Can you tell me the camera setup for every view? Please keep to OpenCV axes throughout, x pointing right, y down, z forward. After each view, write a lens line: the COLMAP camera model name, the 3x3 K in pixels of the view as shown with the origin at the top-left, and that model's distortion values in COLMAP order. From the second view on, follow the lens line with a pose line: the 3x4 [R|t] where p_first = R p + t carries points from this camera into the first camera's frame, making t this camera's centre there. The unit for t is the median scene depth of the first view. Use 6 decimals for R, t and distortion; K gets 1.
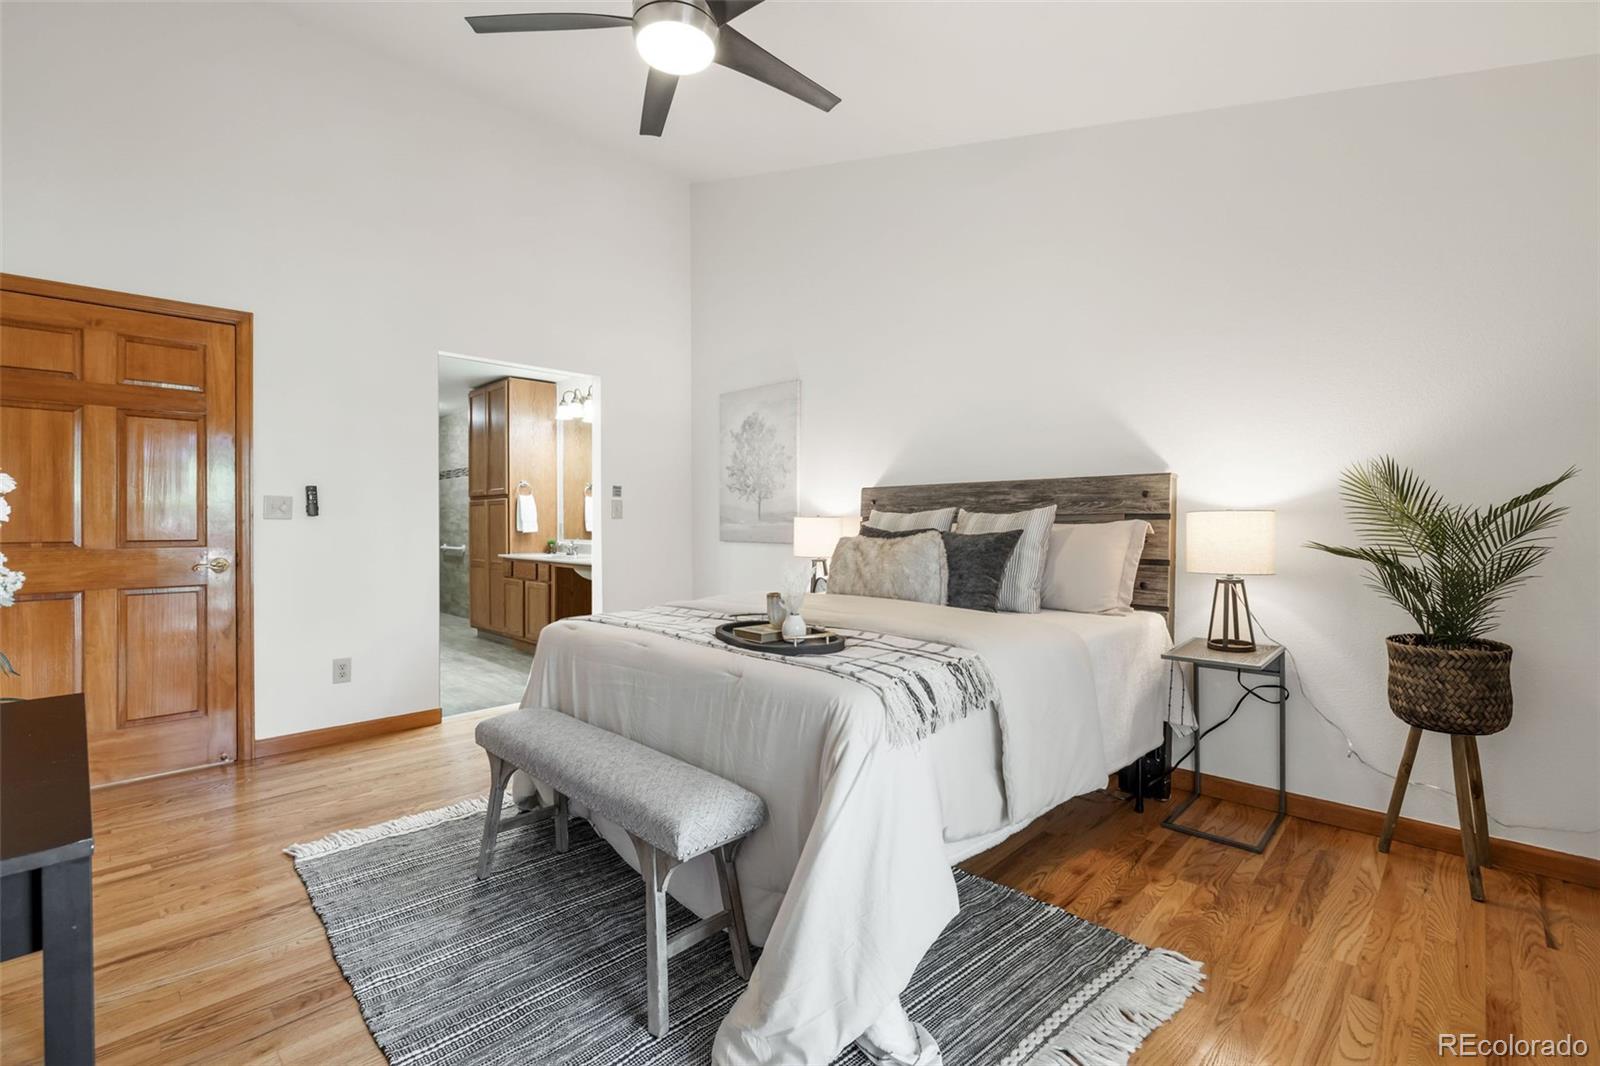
lens RADIAL K [[717.6, 0, 786.7], [0, 717.6, 526.6], [0, 0, 1]] dist [-0.003746, 0.000563]
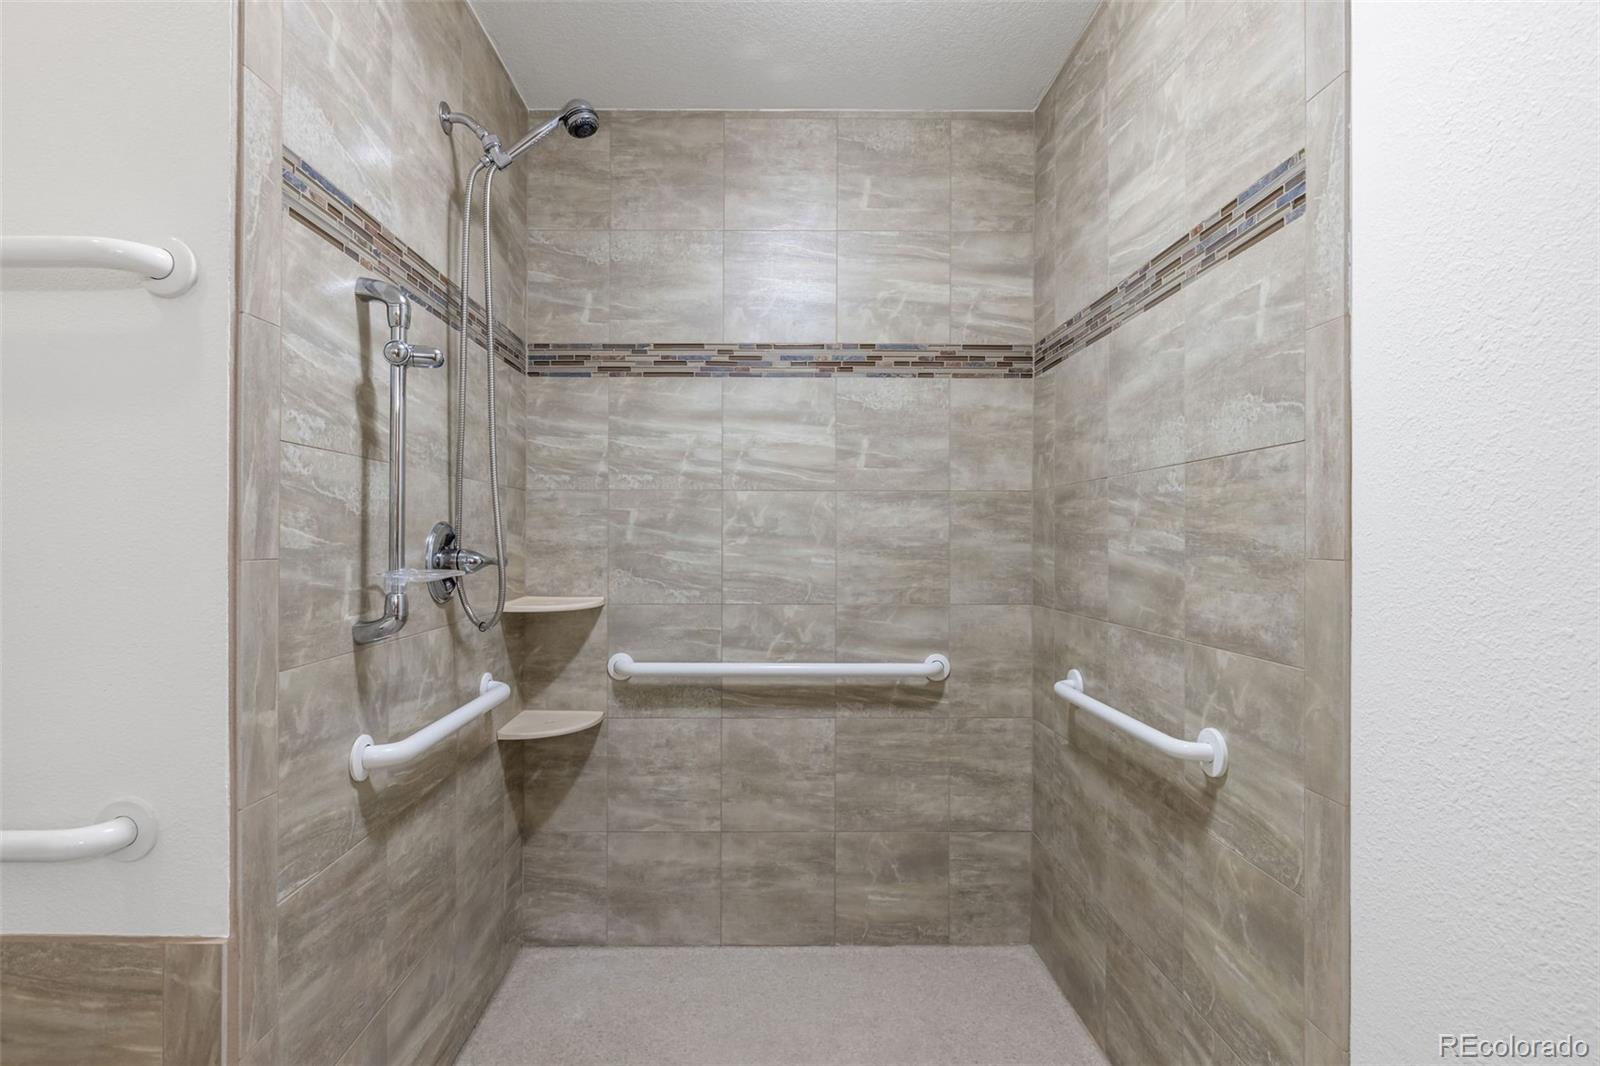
lens RADIAL K [[761.9, 0, 788.6], [0, 761.9, 530.4], [0, 0, 1]] dist [-0.003571, 0.000202]
pose [[0.723588, 0.000793, -0.690232, -0.688932], [-0.012453, 0.999852, -0.011906, -0.021734], [0.690120, 0.017210, 0.723491, 1.401928]]
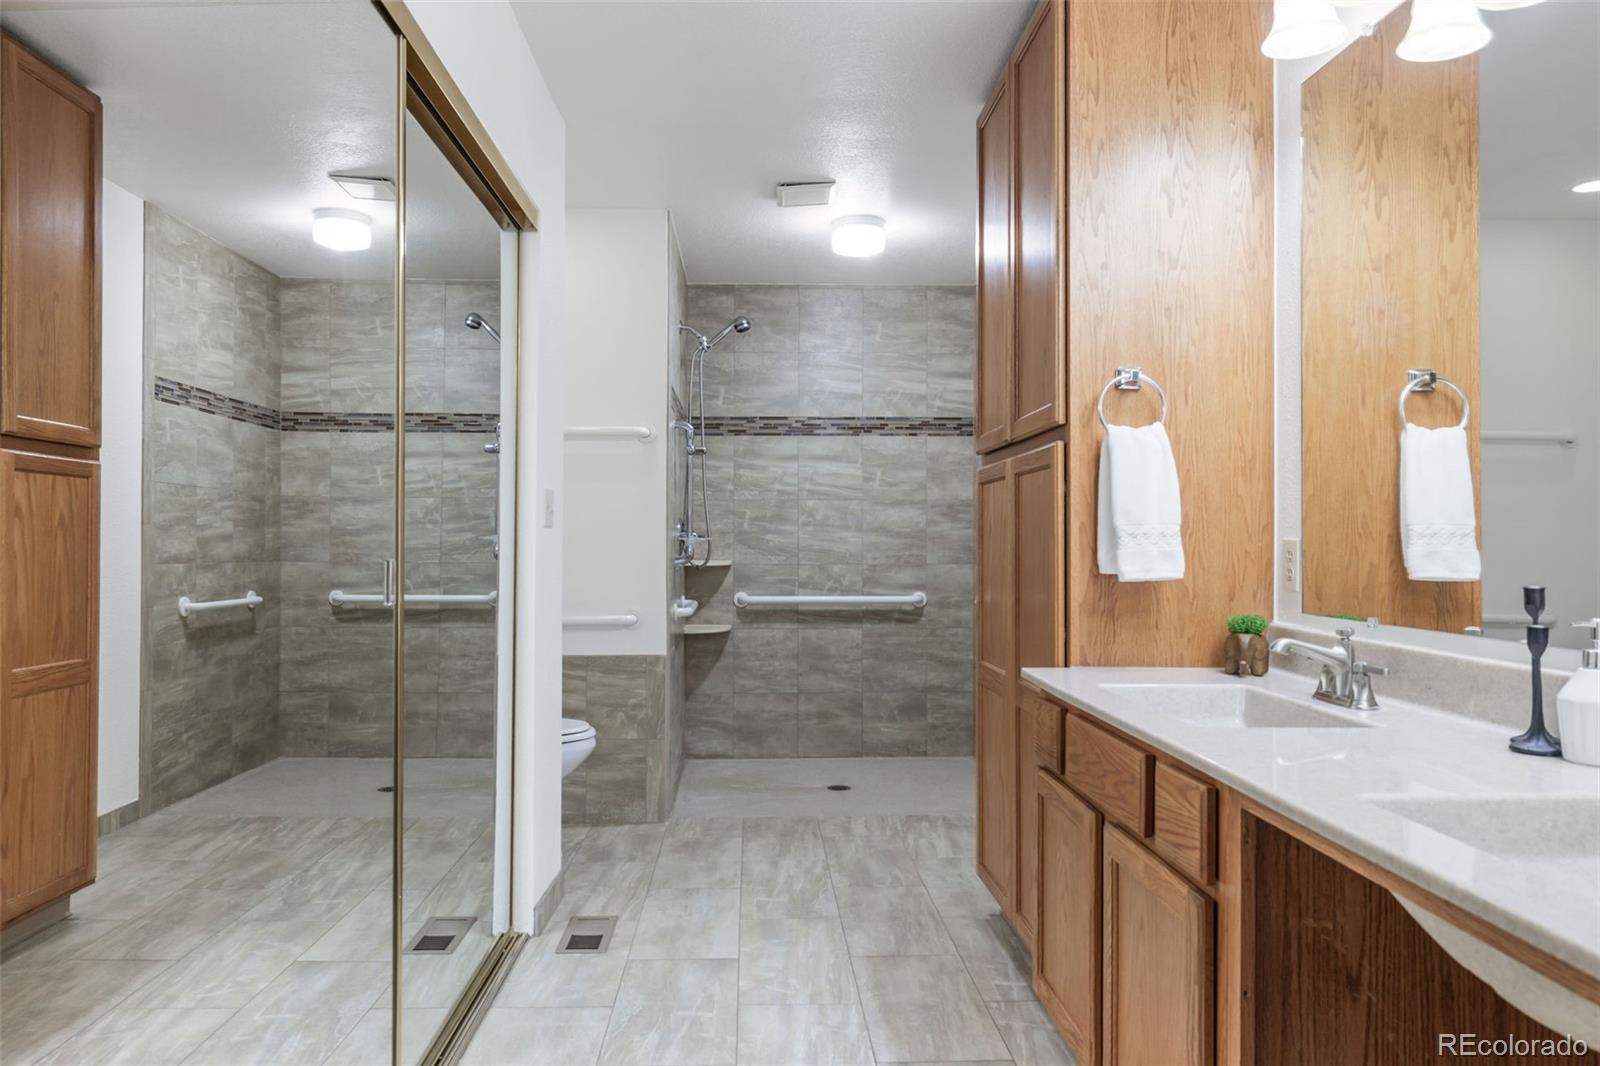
lens RADIAL K [[1068.2, 0, 804.2], [0, 1068.2, 536.9], [0, 0, 1]] dist [-0.006747, 0.005665]
pose [[0.739300, 0.002665, -0.673371, -0.273372], [-0.009988, 0.999926, -0.007009, -0.003872], [0.673302, 0.011908, 0.739272, 0.881750]]
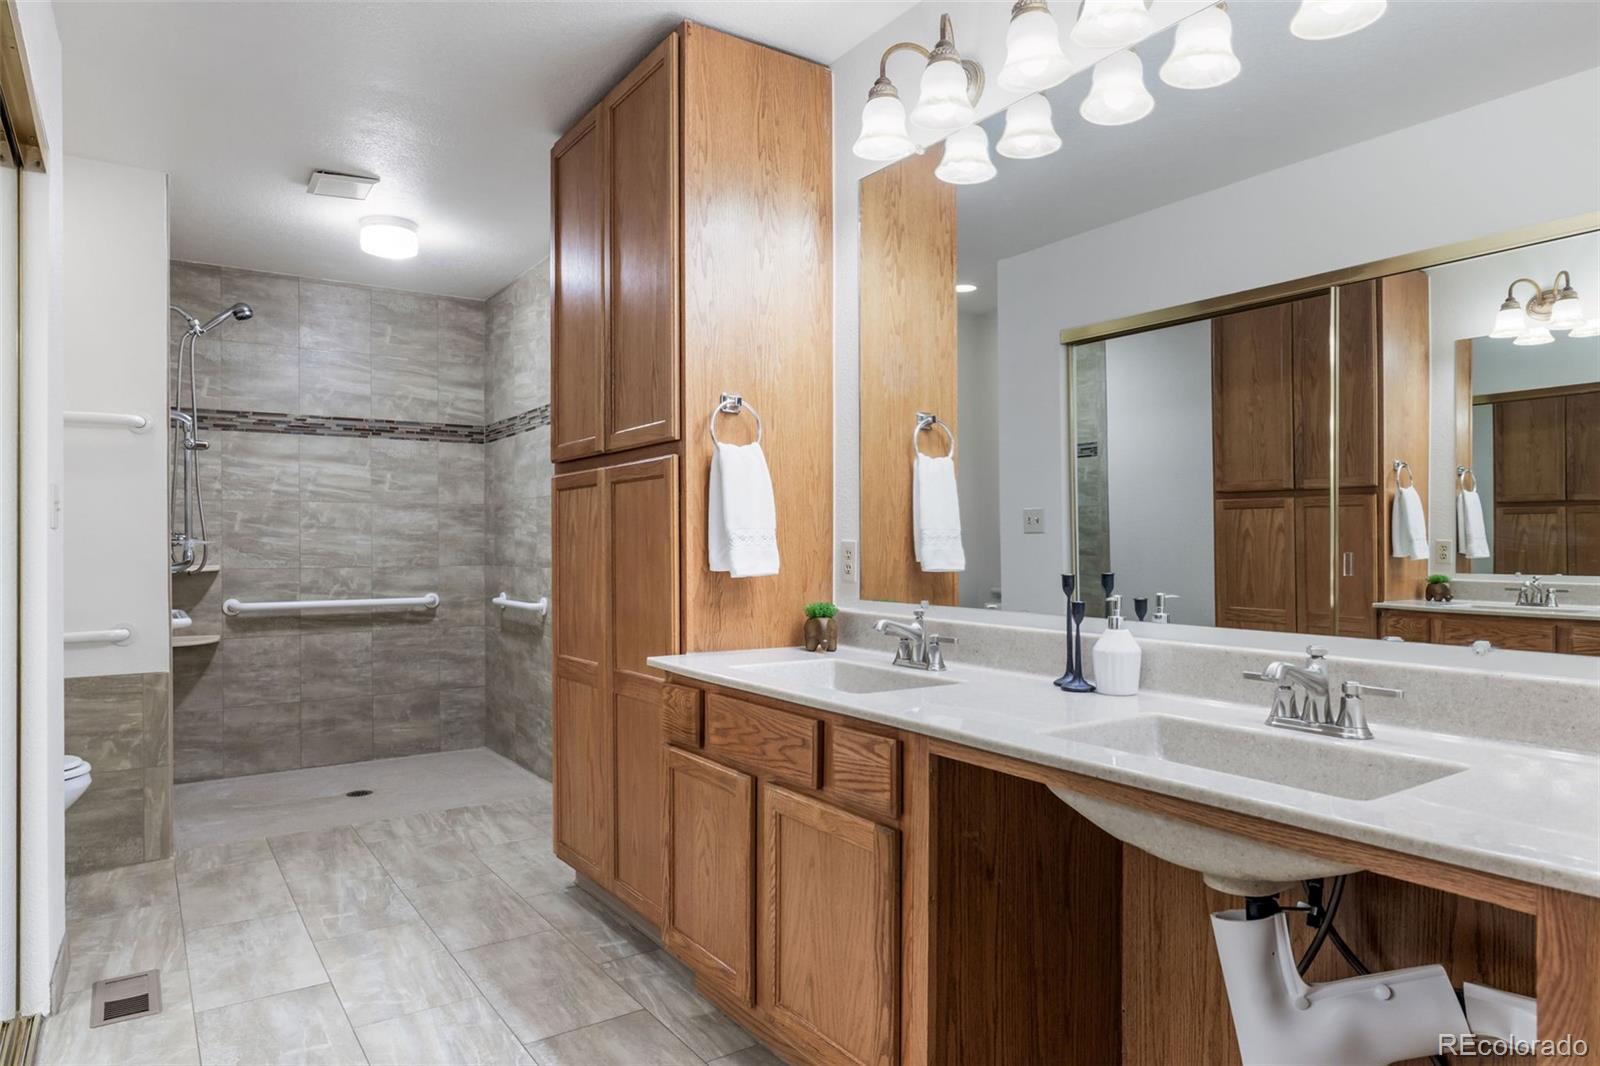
lens RADIAL K [[961.6, 0, 800.9], [0, 961.6, 552.0], [0, 0, 1]] dist [-0.014878, 0.005809]
pose [[0.984387, 0.003932, -0.175975, -0.364187], [-0.003567, 0.999991, 0.002392, -0.003353], [0.175983, -0.001727, 0.984392, 0.844074]]
